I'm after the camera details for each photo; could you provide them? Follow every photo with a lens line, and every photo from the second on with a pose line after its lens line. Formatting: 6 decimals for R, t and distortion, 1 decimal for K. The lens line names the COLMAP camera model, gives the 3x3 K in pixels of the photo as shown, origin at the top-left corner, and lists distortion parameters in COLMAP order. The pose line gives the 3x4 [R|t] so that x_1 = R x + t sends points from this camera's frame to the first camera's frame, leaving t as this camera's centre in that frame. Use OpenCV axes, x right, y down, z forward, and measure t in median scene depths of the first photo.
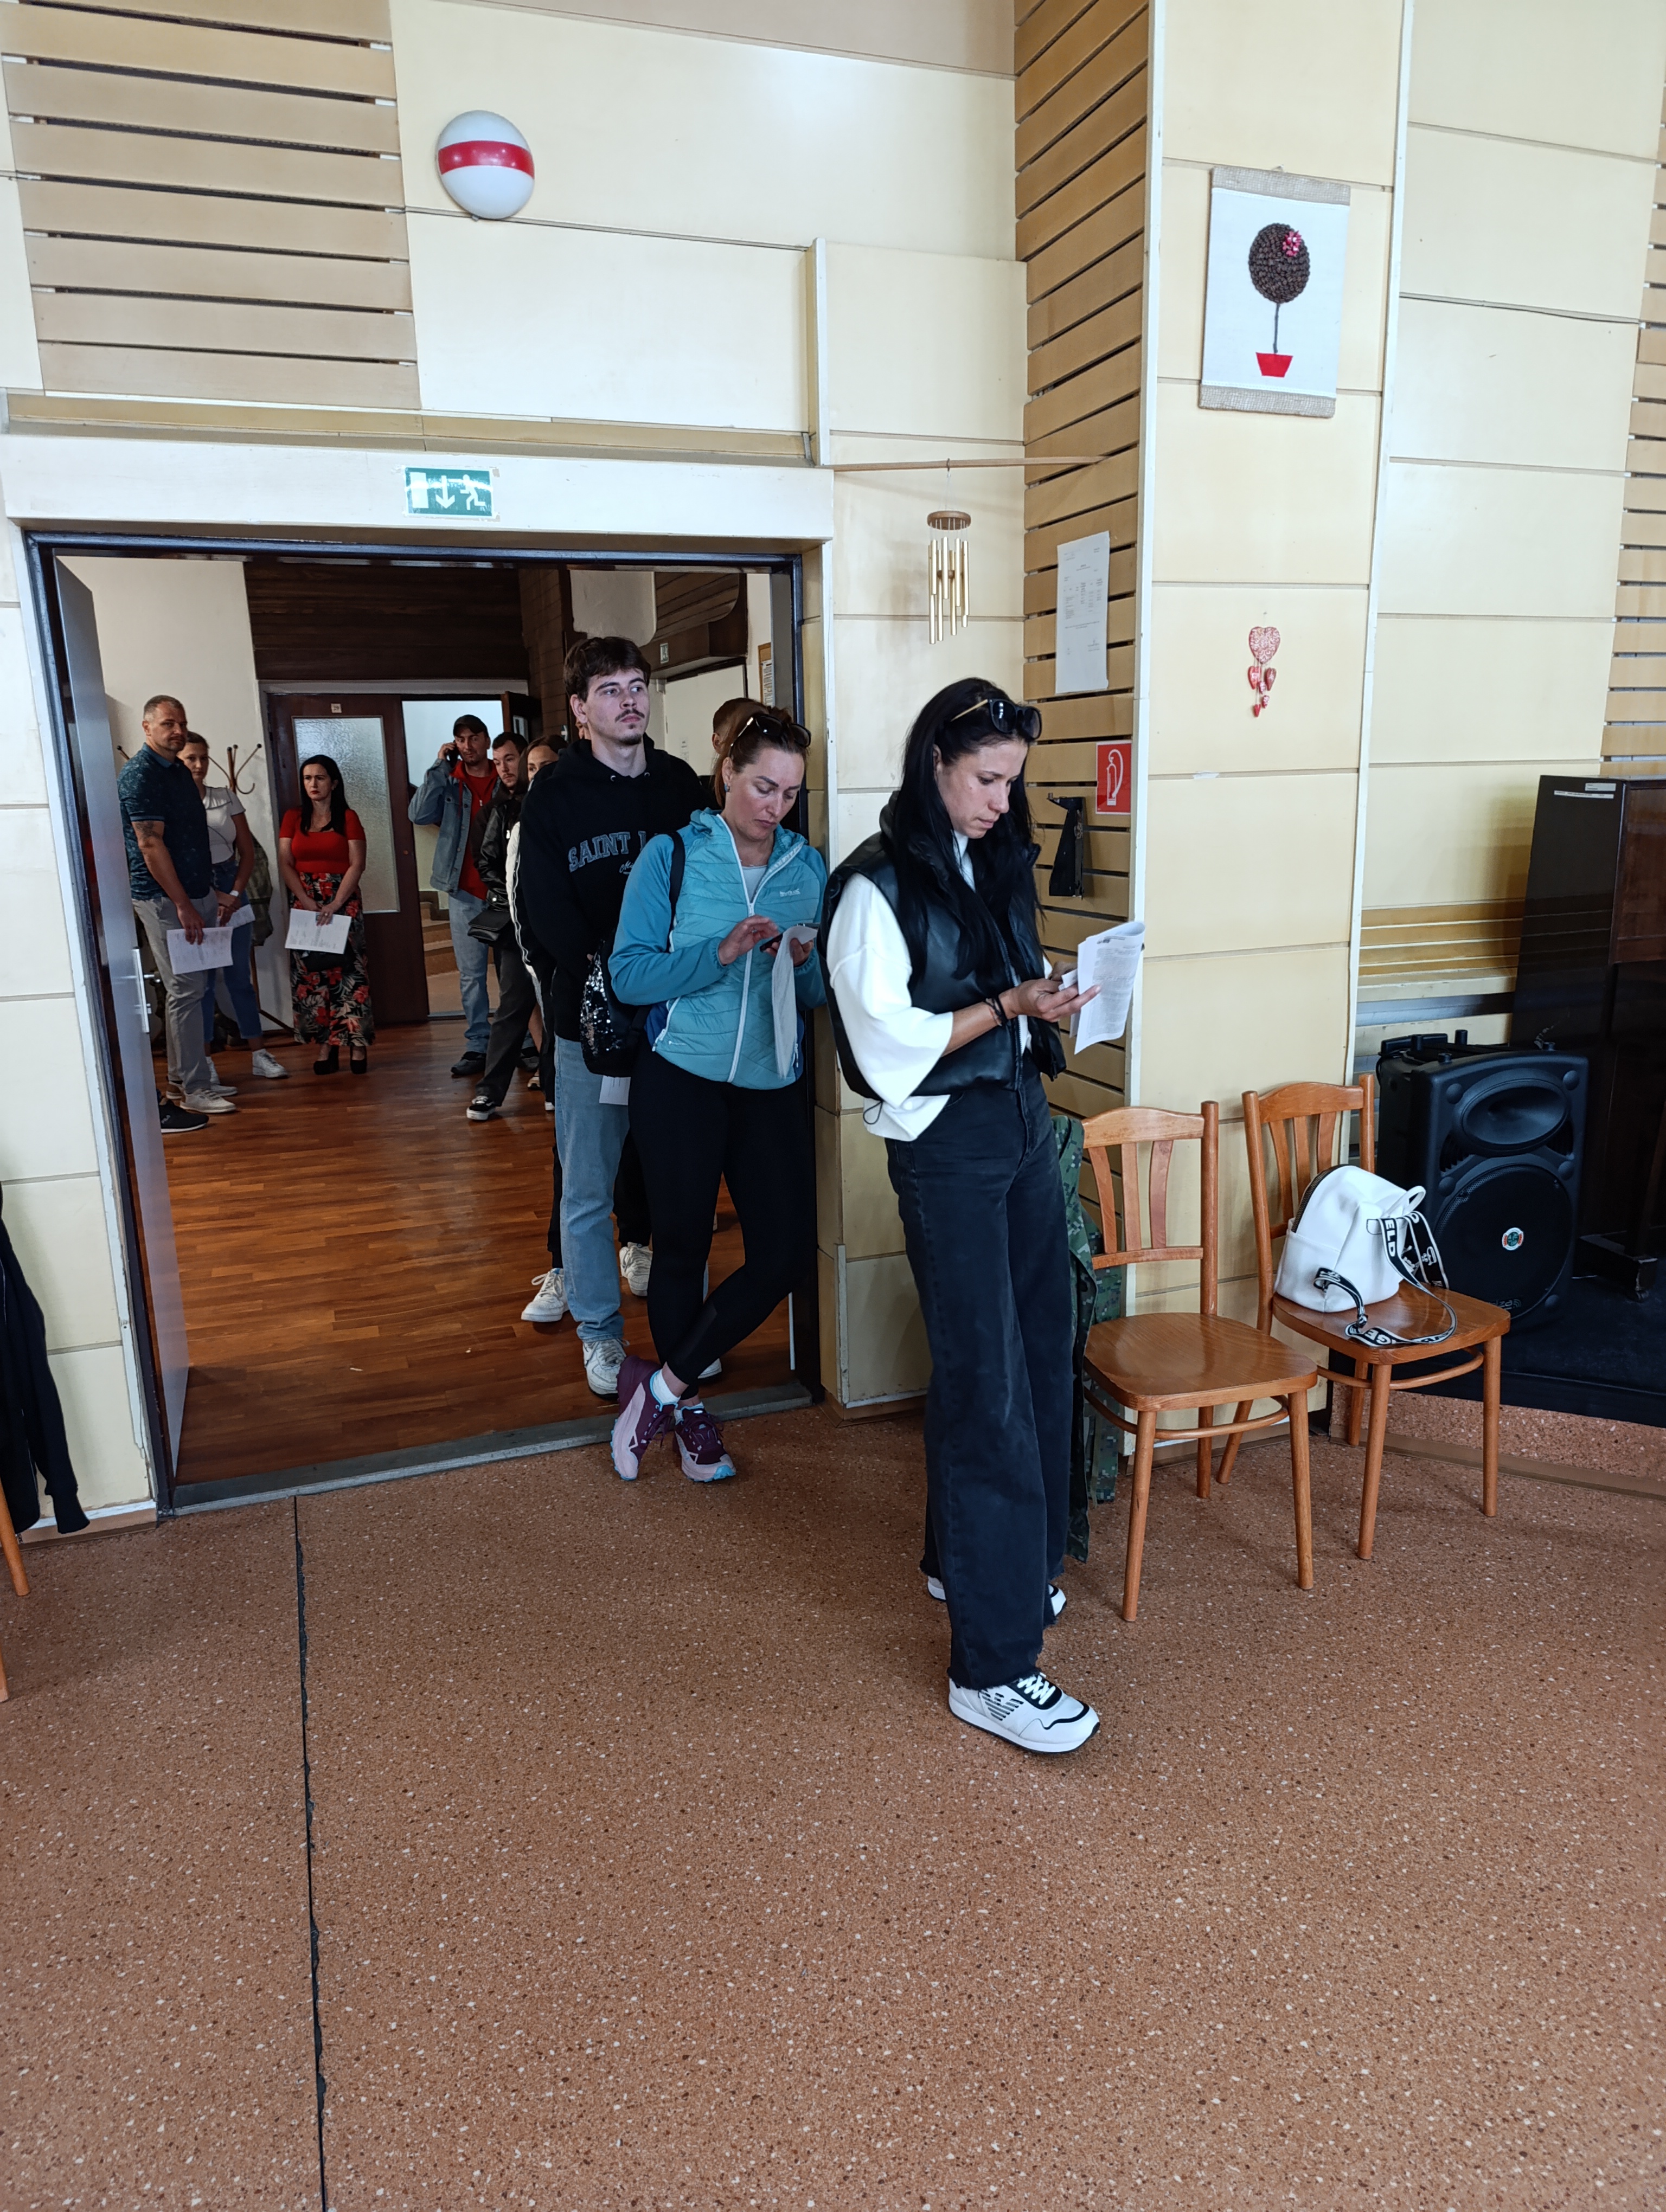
lens RADIAL K [[1523.2, 0, 857.4], [0, 1523.2, 1109.5], [0, 0, 1]] dist [0.015987, -0.017280]
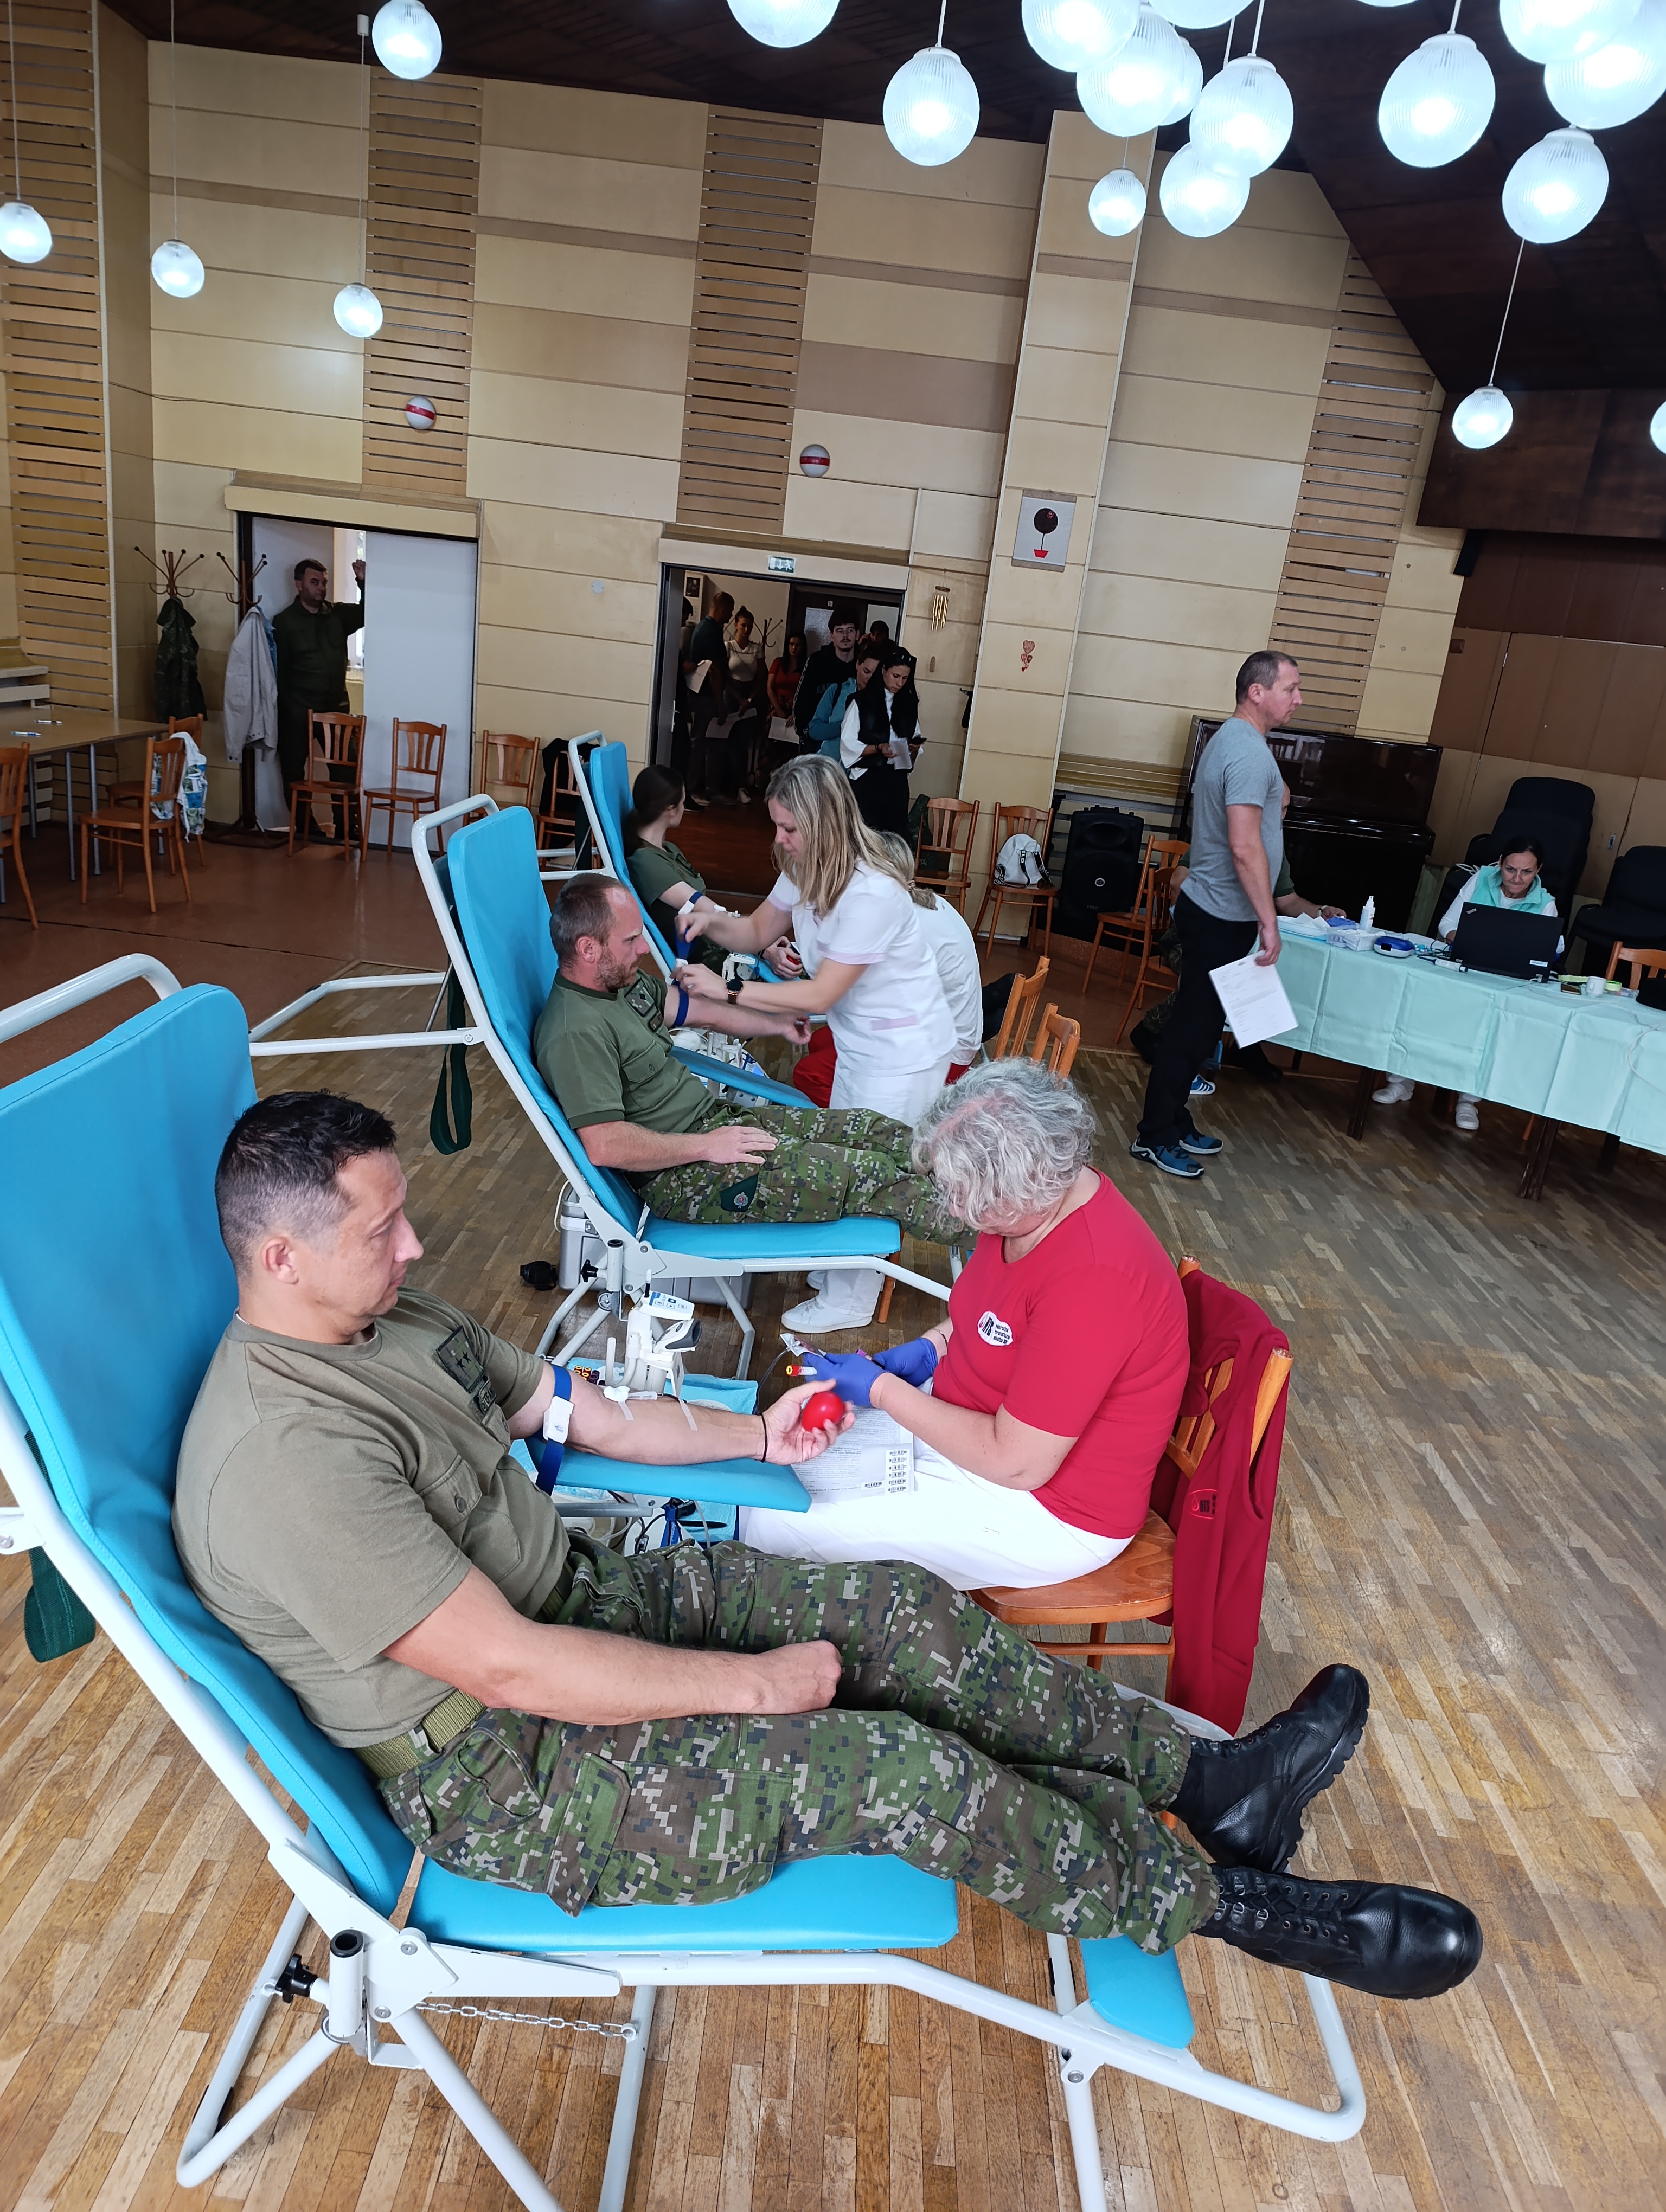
lens RADIAL K [[1508.8, 0, 812.6], [0, 1508.8, 1130.9], [0, 0, 1]] dist [0.018807, -0.022235]
pose [[0.908739, 0.247071, -0.336376, 1.083670], [-0.217653, 0.968224, 0.123168, 0.324876], [0.356118, -0.038714, 0.933638, -1.873802]]
